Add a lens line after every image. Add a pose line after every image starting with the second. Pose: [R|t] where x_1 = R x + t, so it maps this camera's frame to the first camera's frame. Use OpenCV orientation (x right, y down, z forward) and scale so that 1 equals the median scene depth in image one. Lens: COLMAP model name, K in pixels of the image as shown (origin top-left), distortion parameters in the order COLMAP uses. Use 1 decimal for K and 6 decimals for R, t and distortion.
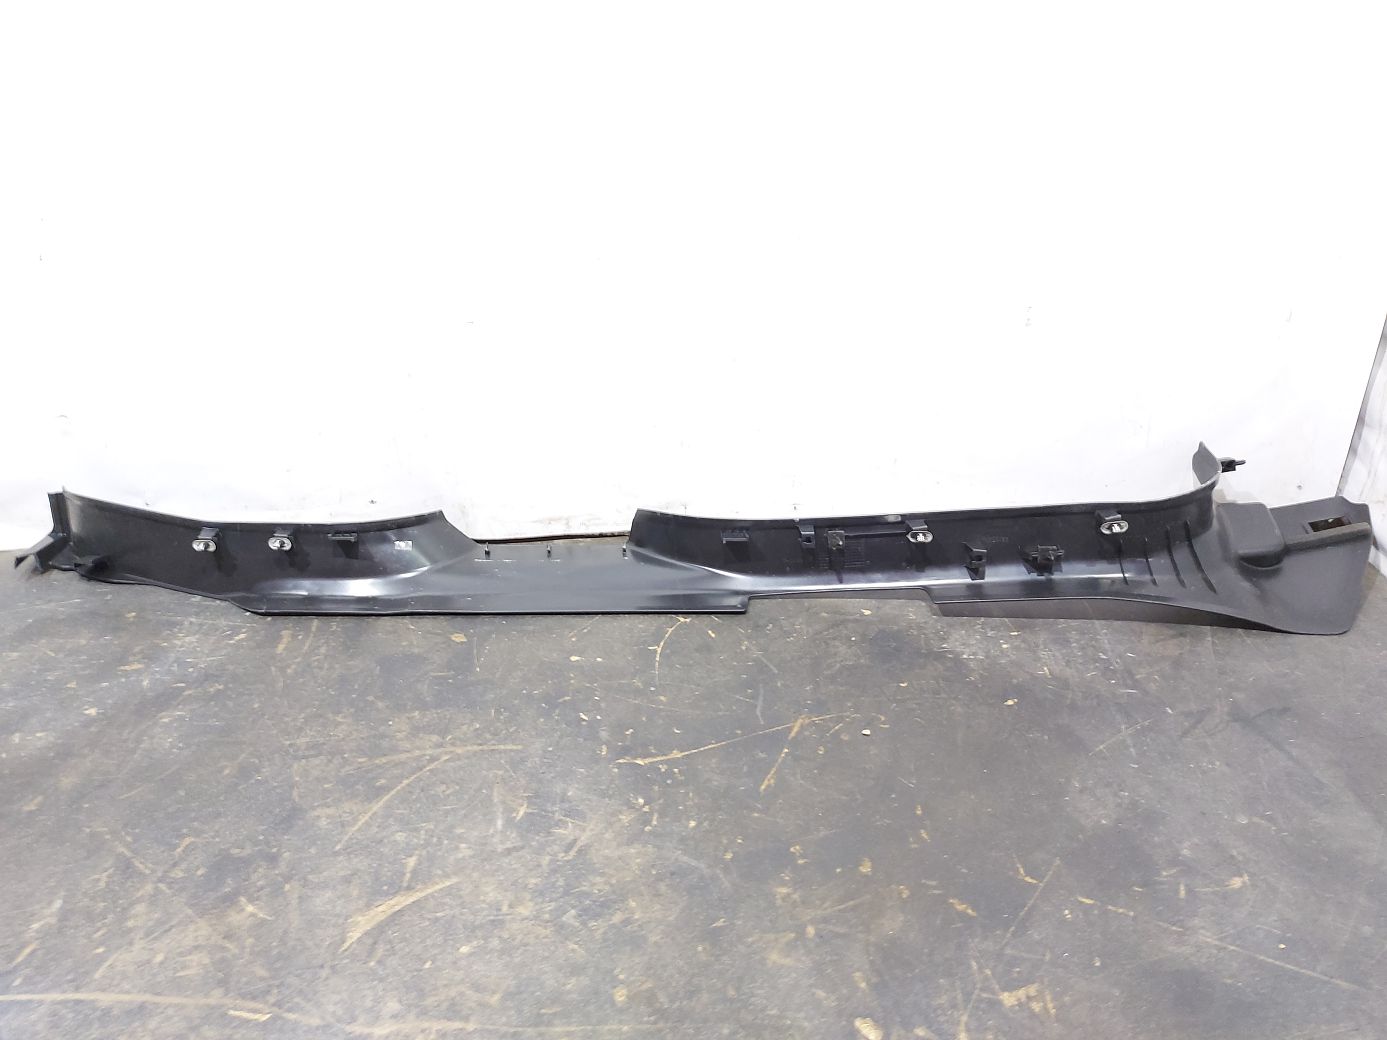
lens RADIAL K [[978.5, 0, 693.5], [0, 978.5, 520.0], [0, 0, 1]] dist [-0.001720, -0.007141]
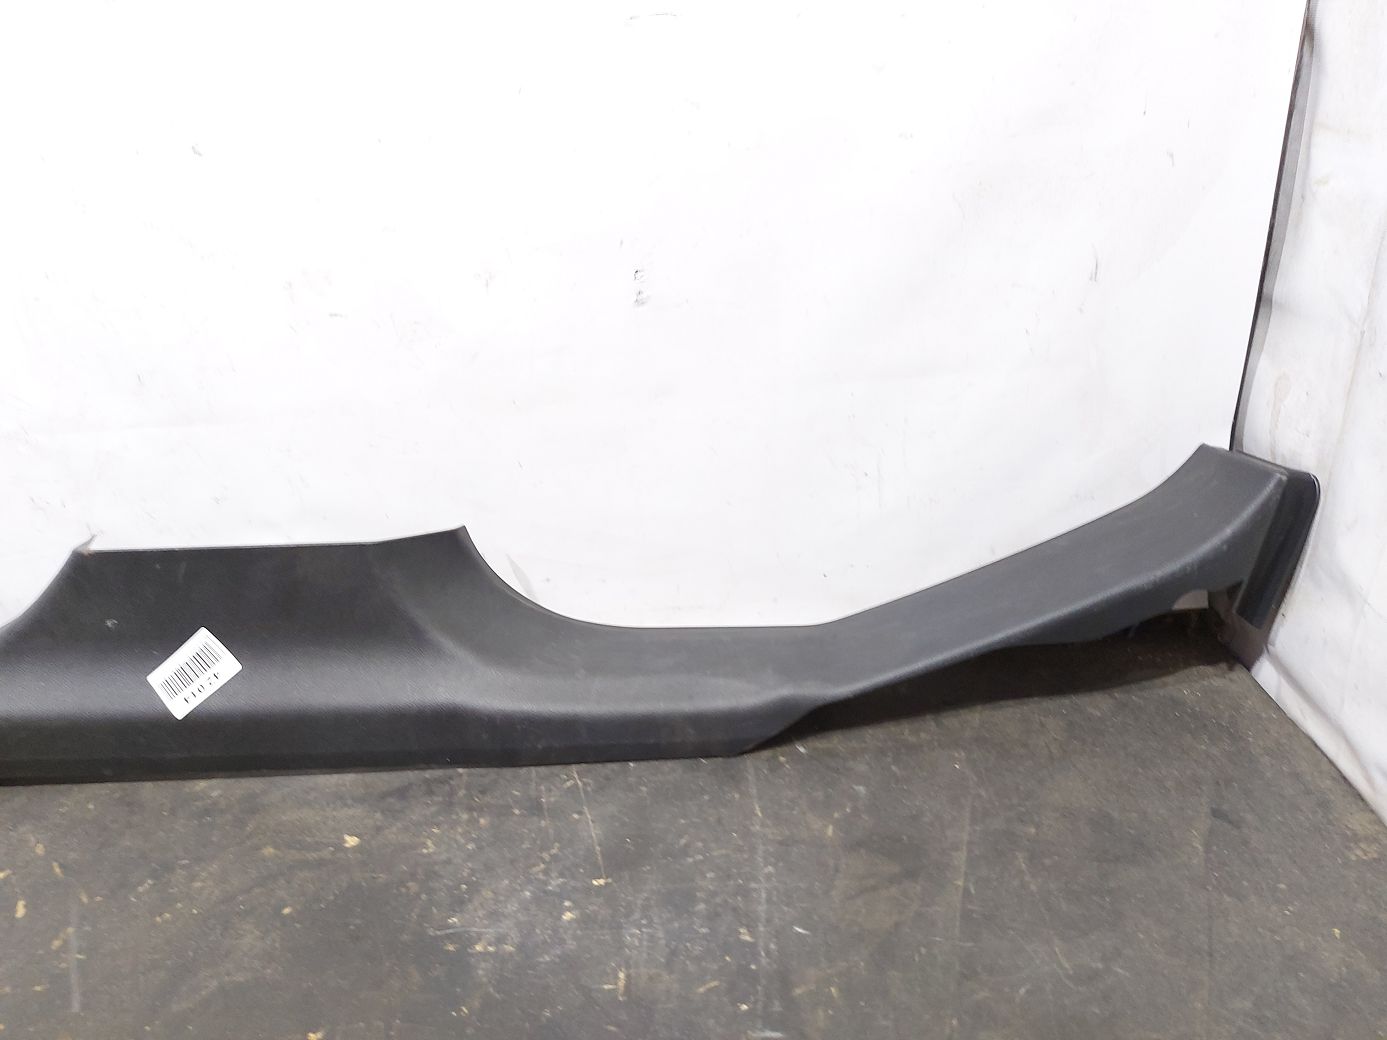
lens RADIAL K [[978.5, 0, 693.5], [0, 978.5, 520.0], [0, 0, 1]] dist [-0.001720, -0.007141]
pose [[0.998366, -0.045290, 0.034842, 0.385841], [0.047018, 0.997617, -0.050494, -0.049682], [-0.032472, 0.052049, 0.998116, 0.491639]]
